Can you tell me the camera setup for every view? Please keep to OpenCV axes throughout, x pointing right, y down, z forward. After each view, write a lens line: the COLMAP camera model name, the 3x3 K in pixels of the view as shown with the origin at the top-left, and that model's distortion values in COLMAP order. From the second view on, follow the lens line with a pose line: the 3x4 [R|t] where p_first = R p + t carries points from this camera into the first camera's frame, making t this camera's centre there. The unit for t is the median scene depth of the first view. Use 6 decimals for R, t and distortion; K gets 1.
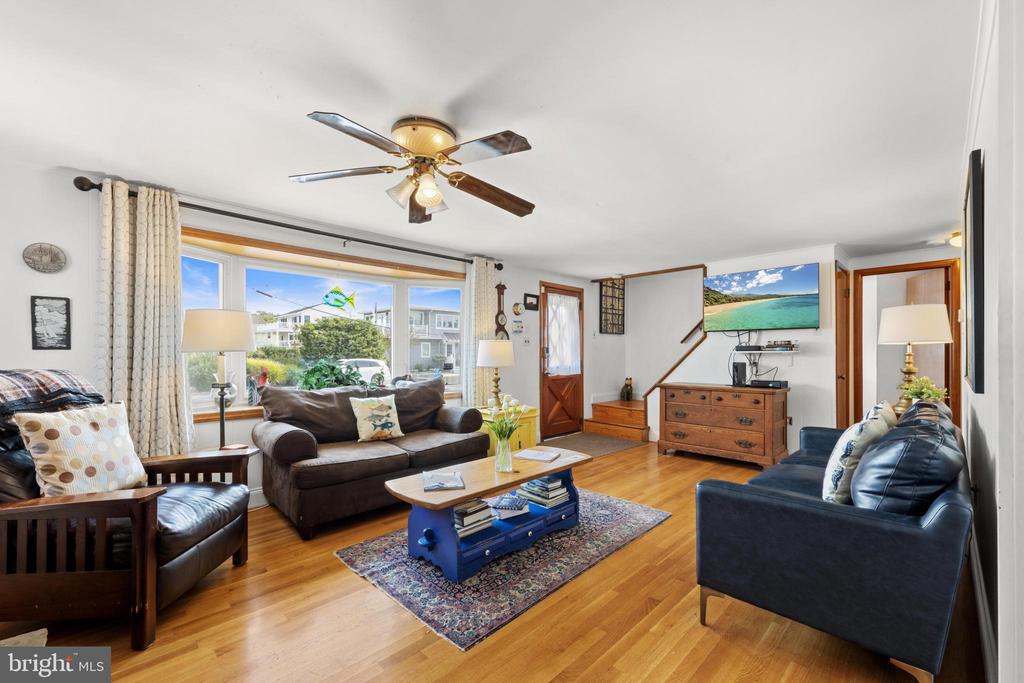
lens RADIAL K [[425.6, 0, 518.8], [0, 425.6, 354.5], [0, 0, 1]] dist [0.001420, 0.000286]
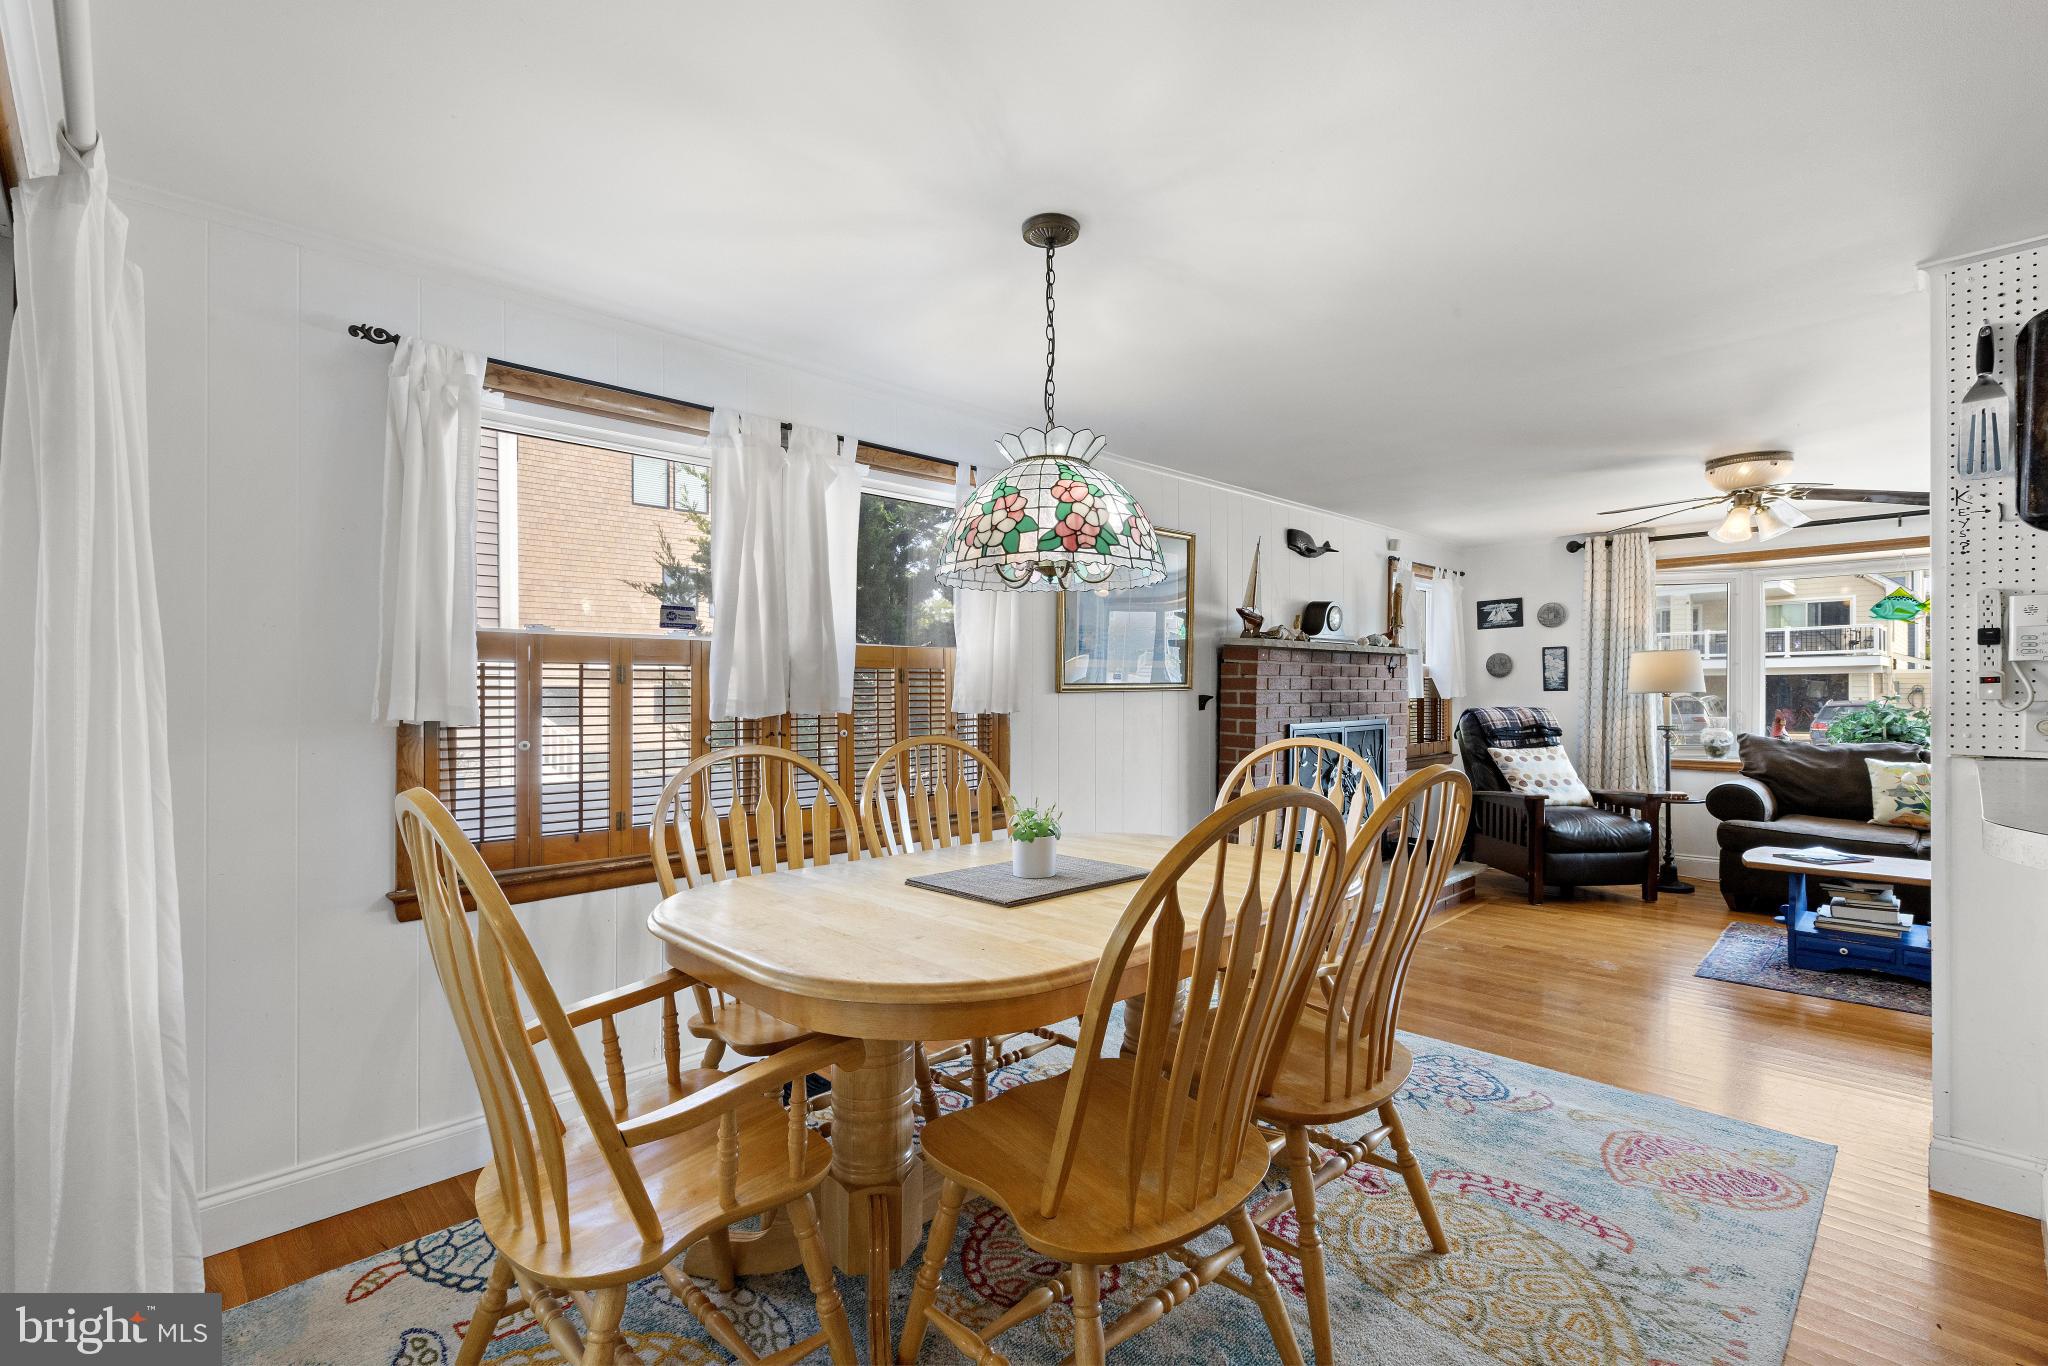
lens RADIAL K [[898.8, 0, 1023.8], [0, 898.8, 708.3], [0, 0, 1]] dist [0.001930, 0.000346]
pose [[-0.024892, 0.021585, -0.999457, 1.303796], [0.008711, 0.999734, 0.021374, -0.026382], [0.999652, -0.008174, -0.025073, -0.379348]]
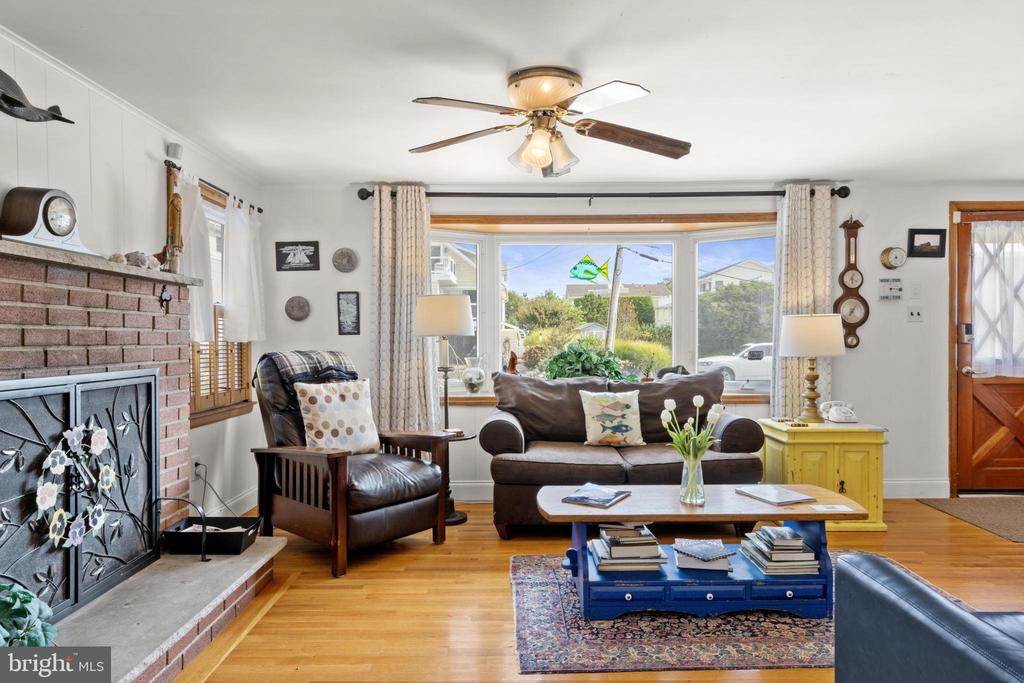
lens RADIAL K [[647.1, 0, 509.9], [0, 647.1, 345.4], [0, 0, 1]] dist [0.006727, 0.001891]
pose [[0.702129, 0.007560, -0.712010, 0.487444], [0.002744, 0.999907, 0.013323, -0.004155], [0.712044, -0.011309, 0.702043, 0.025030]]
